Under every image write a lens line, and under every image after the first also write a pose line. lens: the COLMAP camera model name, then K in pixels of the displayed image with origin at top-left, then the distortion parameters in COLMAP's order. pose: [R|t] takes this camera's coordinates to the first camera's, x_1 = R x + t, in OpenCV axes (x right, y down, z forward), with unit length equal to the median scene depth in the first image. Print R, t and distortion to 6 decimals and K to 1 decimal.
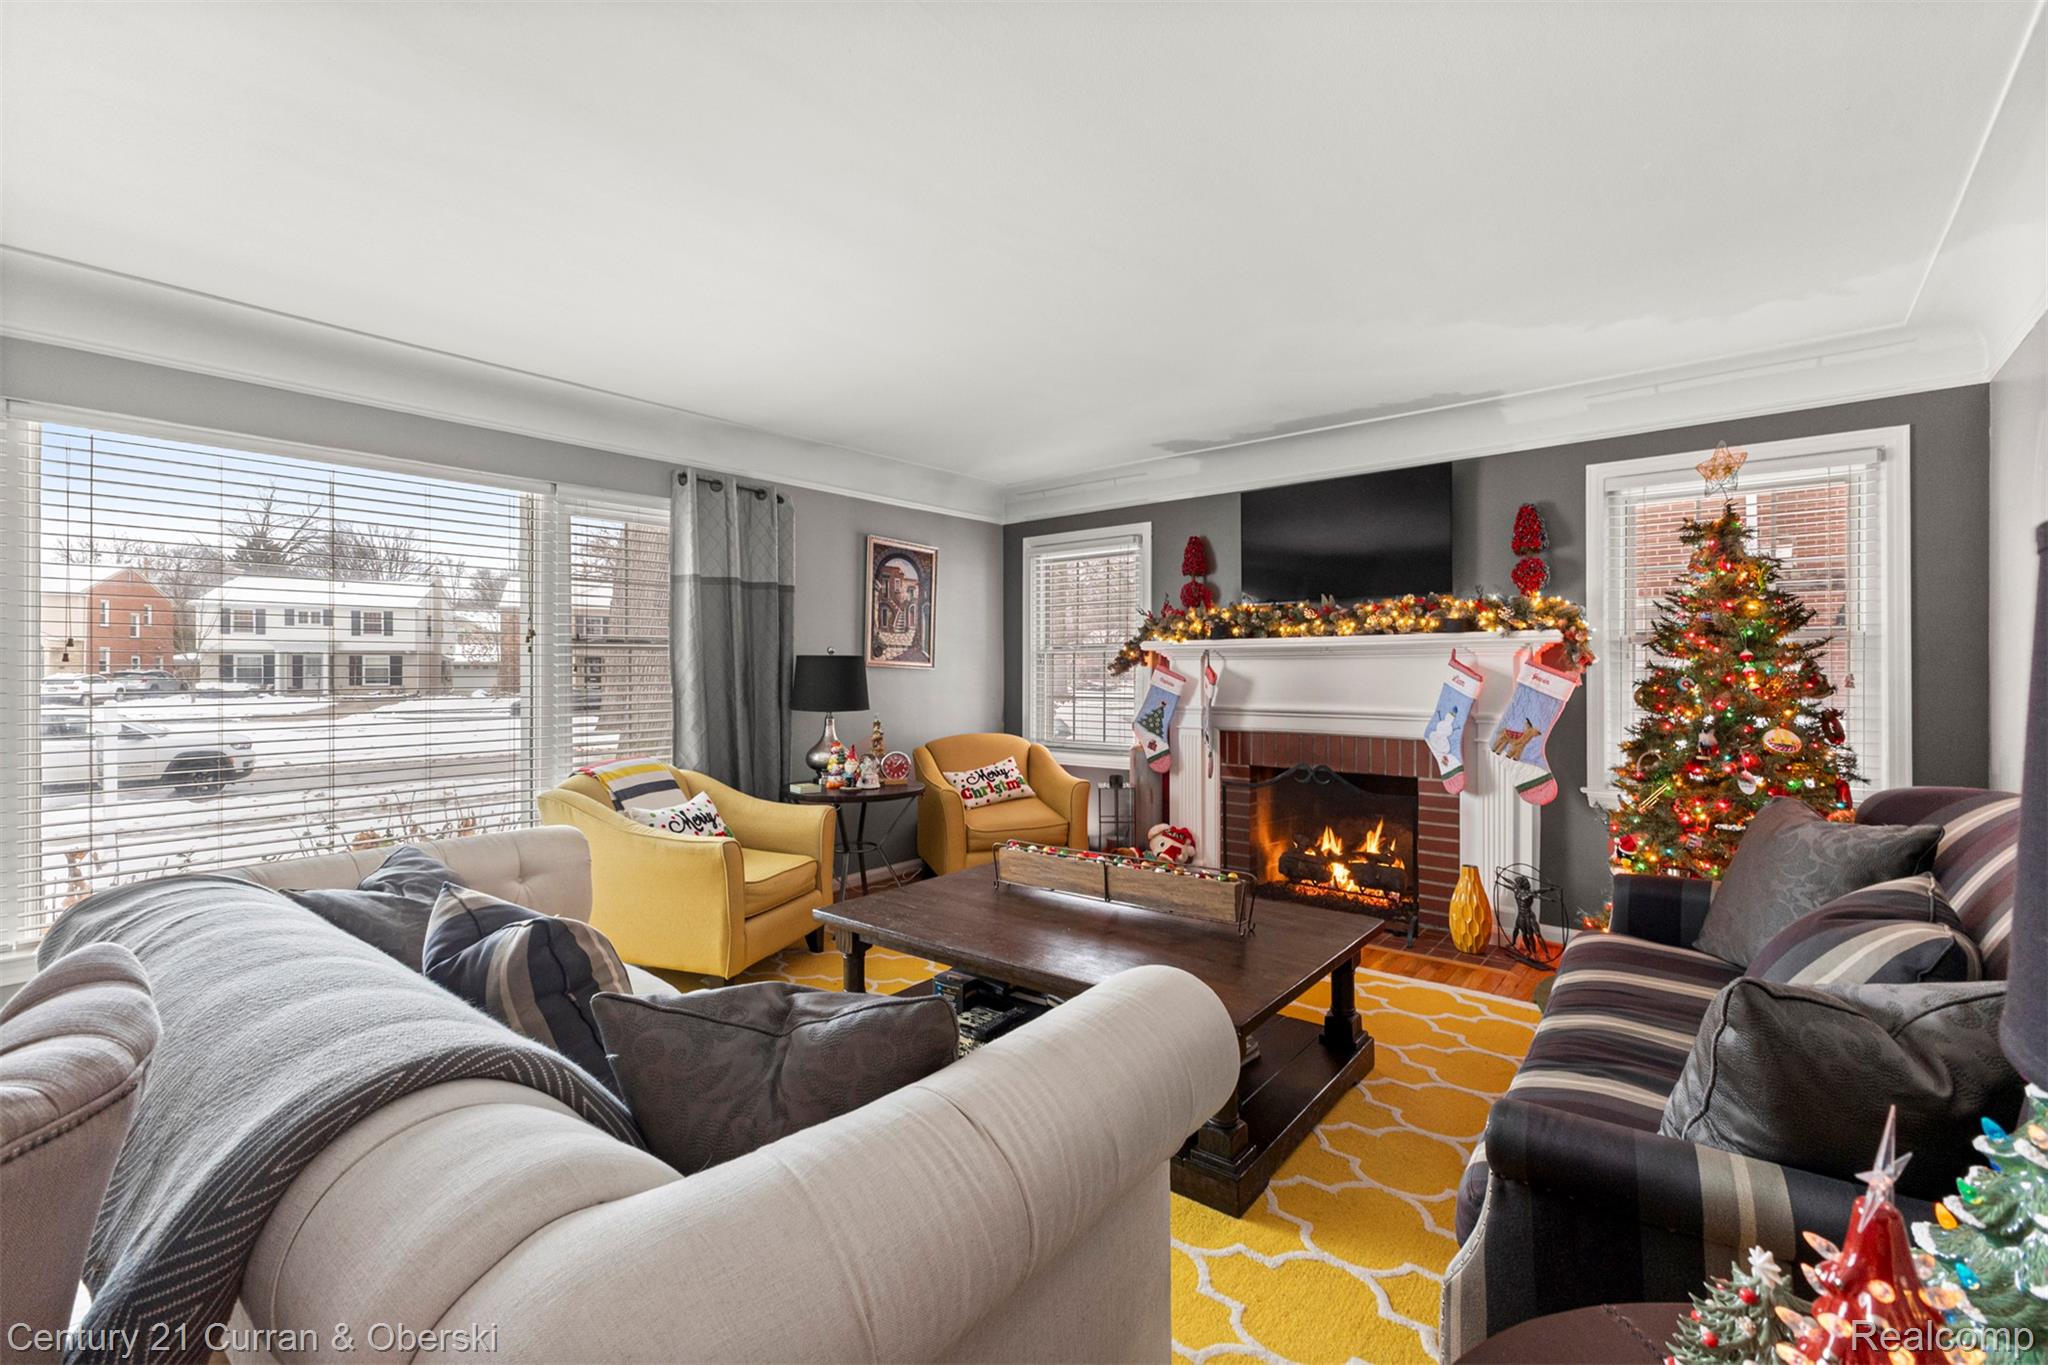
lens RADIAL K [[885.9, 0, 1029.2], [0, 885.9, 682.5], [0, 0, 1]] dist [0.004164, -0.000084]
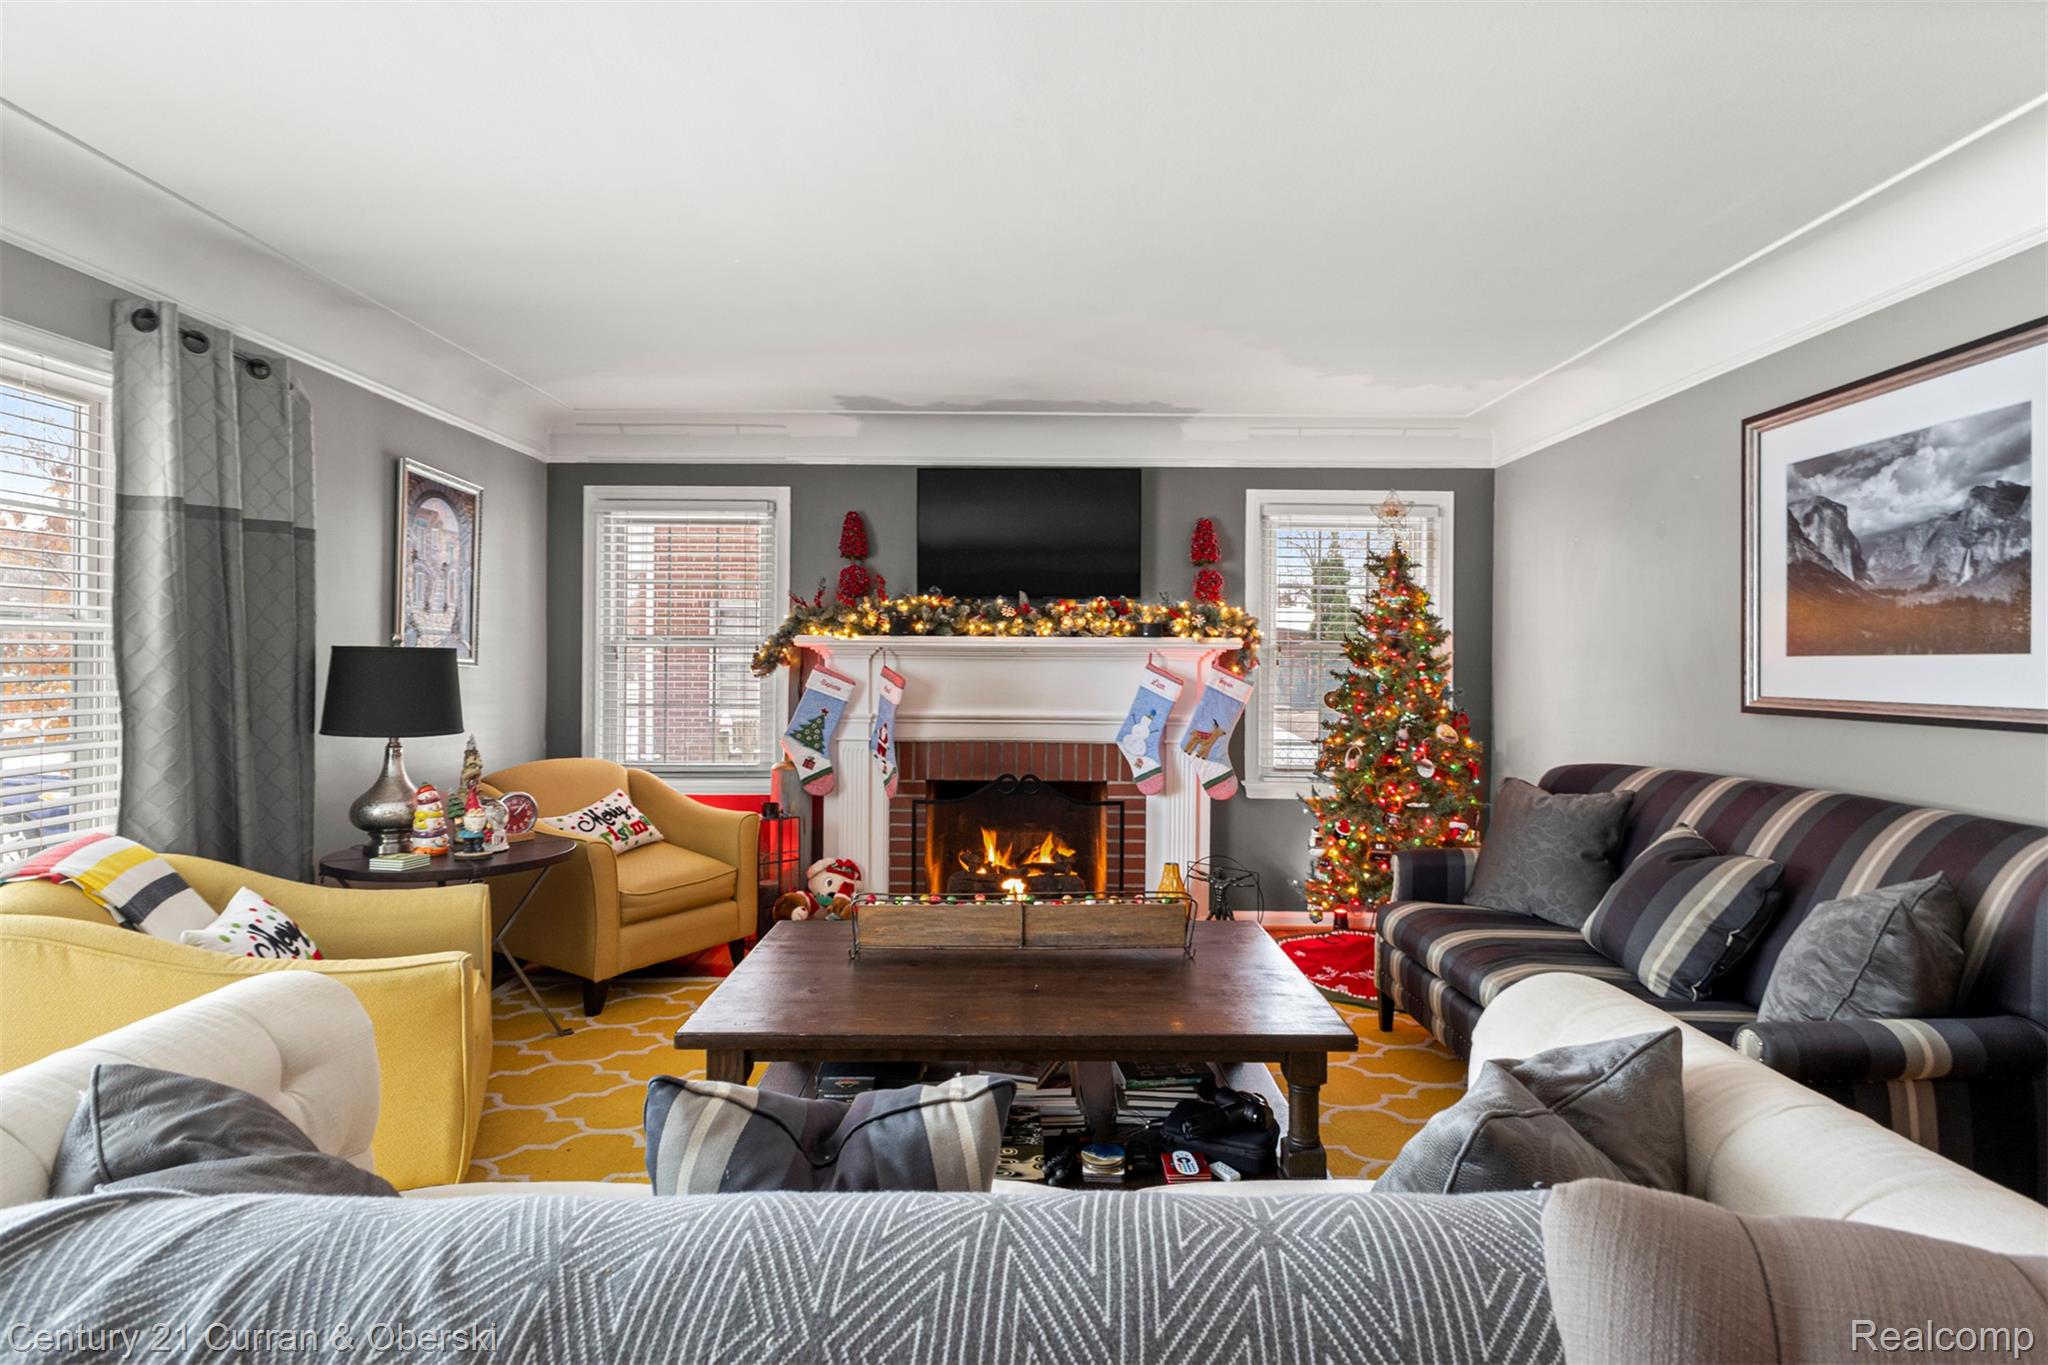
lens RADIAL K [[1043.7, 0, 1032.7], [0, 1043.7, 685.8], [0, 0, 1]] dist [0.002666, -0.000751]
pose [[0.771068, -0.005144, 0.636732, -0.357373], [-0.000286, 0.999964, 0.008425, -0.009509], [-0.636753, -0.006679, 0.771039, 0.146166]]
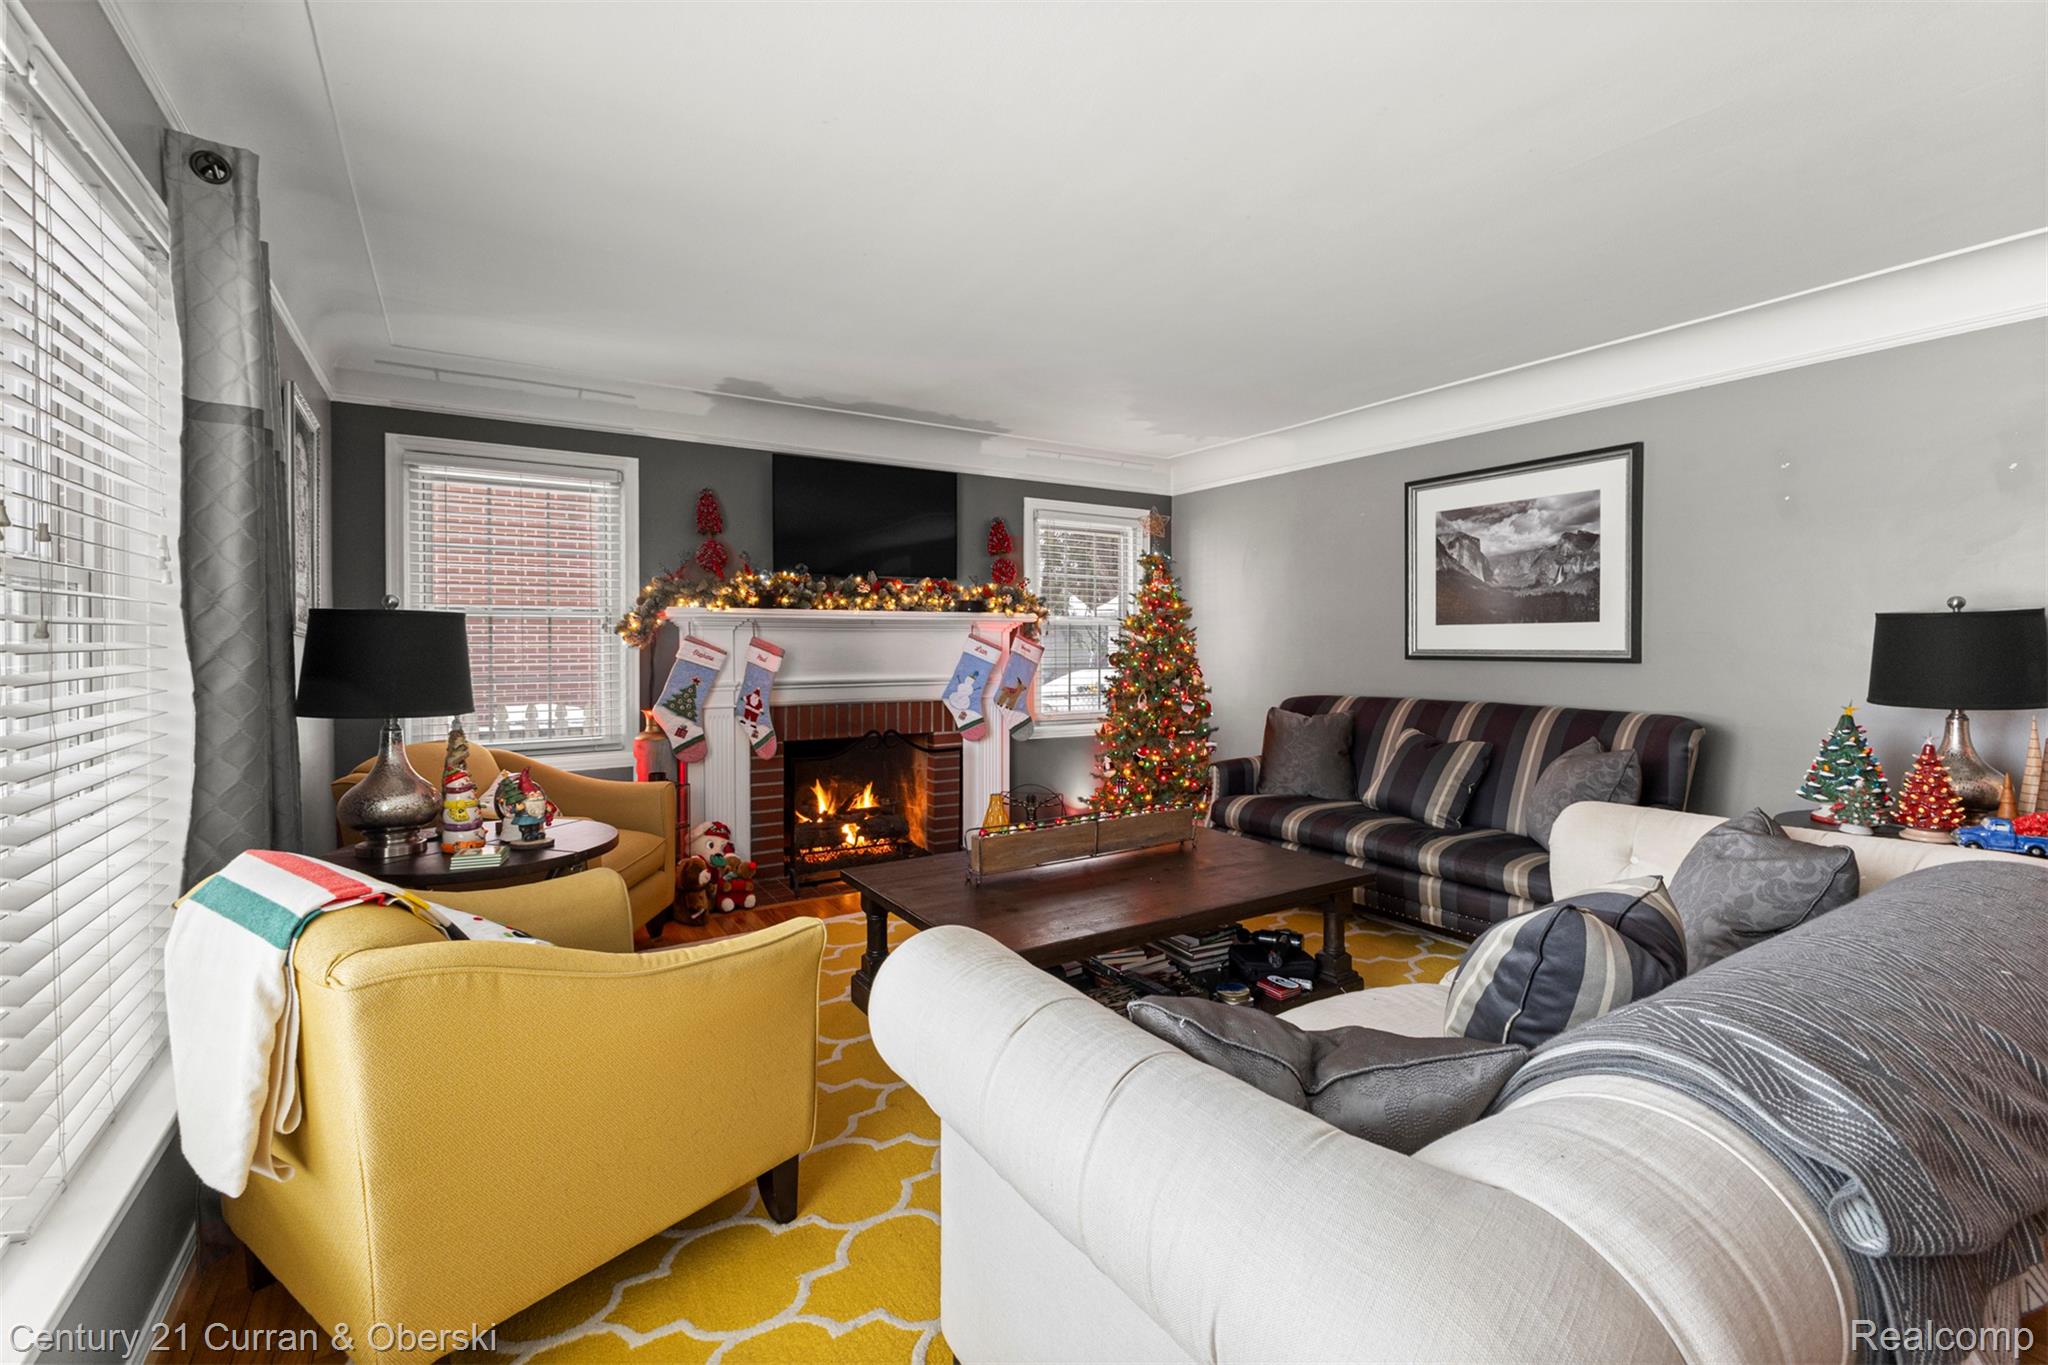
lens RADIAL K [[885.9, 0, 1028.2], [0, 885.9, 664.5], [0, 0, 1]] dist [0.004164, -0.000084]
pose [[0.317449, -0.020771, 0.948048, -0.623387], [0.013670, 0.999756, 0.017327, -0.002663], [-0.948177, 0.007459, 0.317656, 0.483615]]
